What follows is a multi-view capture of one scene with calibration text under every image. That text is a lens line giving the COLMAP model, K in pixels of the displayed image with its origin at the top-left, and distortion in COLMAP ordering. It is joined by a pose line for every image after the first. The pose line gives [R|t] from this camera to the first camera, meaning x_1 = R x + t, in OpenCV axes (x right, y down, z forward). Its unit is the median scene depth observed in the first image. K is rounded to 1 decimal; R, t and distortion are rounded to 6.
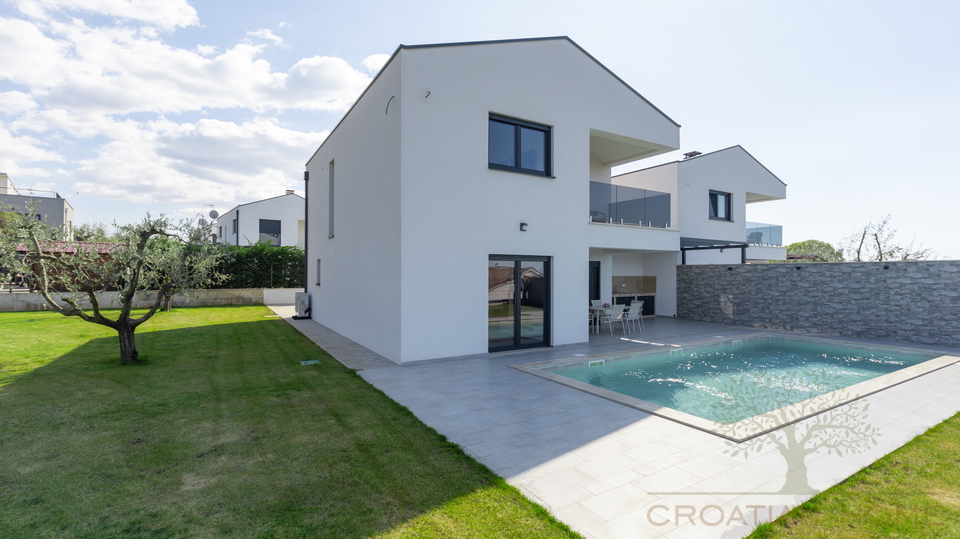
lens RADIAL K [[430.1, 0, 466.2], [0, 430.1, 268.7], [0, 0, 1]] dist [-0.002575, -0.000408]
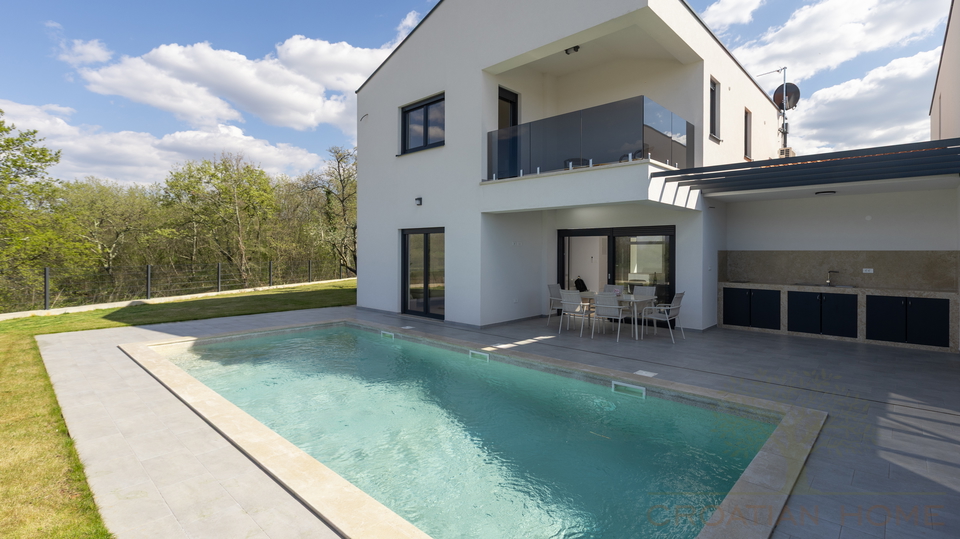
lens RADIAL K [[442.6, 0, 497.2], [0, 442.6, 250.3], [0, 0, 1]] dist [-0.001395, -0.000536]
pose [[0.304515, -0.003269, -0.952502, 0.973794], [0.007712, 0.999970, -0.000967, 0.020374], [0.952476, -0.007052, 0.304531, 0.672366]]
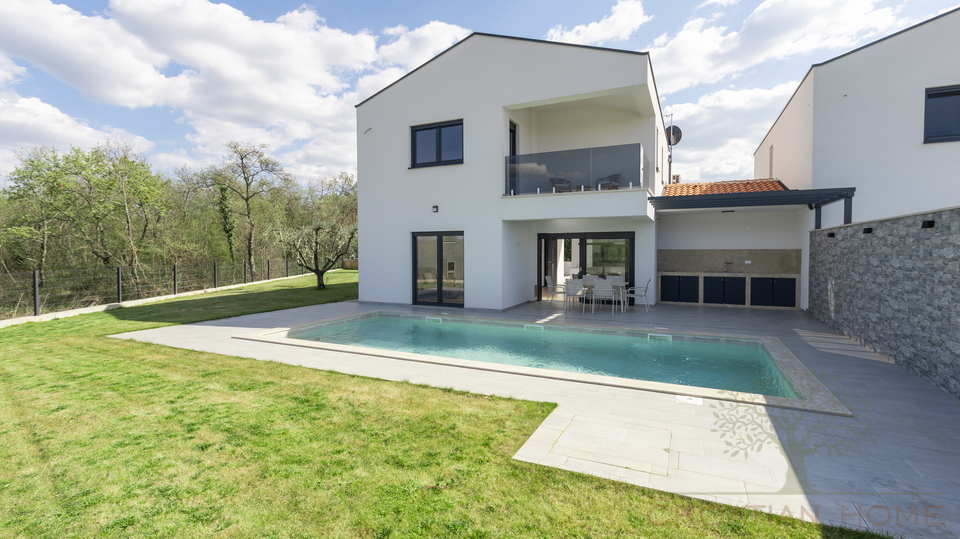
lens RADIAL K [[433.7, 0, 483.1], [0, 433.7, 261.9], [0, 0, 1]] dist [0.004007, -0.000047]
pose [[0.562766, 0.018530, -0.826409, 0.999601], [0.012205, 0.999453, 0.030721, 0.015746], [0.826526, -0.027375, 0.562232, 0.314850]]
